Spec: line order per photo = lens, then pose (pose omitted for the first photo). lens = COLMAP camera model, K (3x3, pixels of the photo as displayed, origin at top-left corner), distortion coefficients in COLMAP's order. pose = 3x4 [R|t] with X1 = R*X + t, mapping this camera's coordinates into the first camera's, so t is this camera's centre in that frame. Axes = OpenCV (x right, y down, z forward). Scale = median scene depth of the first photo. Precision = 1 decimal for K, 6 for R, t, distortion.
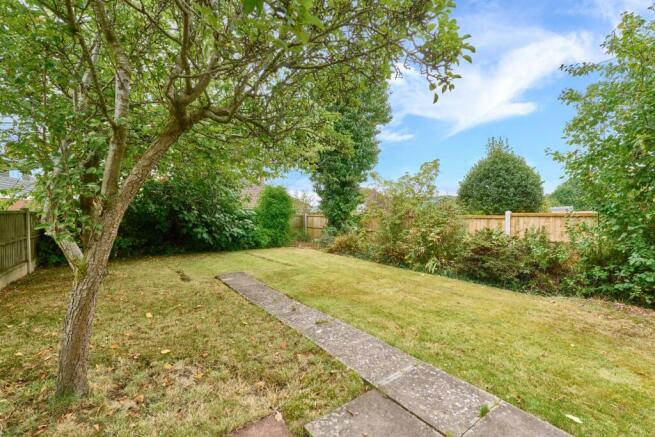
lens RADIAL K [[268.4, 0, 328.4], [0, 268.4, 218.6], [0, 0, 1]] dist [0.002454, -0.000406]
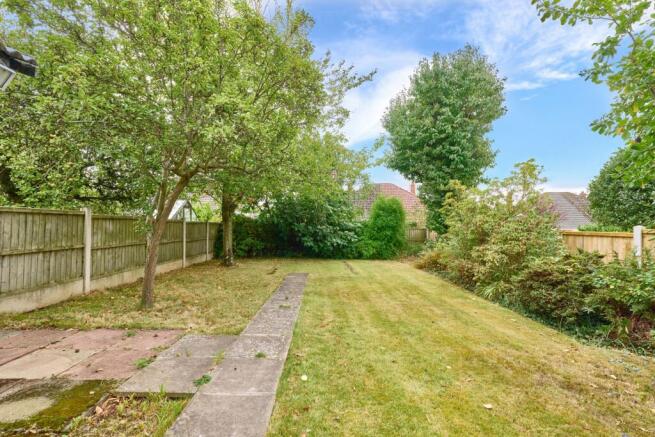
lens RADIAL K [[302.7, 0, 332.5], [0, 302.7, 220.9], [0, 0, 1]] dist [0.004014, 0.000212]
pose [[0.815134, 0.002867, -0.579266, 0.395244], [-0.025460, 0.999199, -0.030881, 0.001844], [0.578713, 0.039920, 0.814554, -0.035901]]
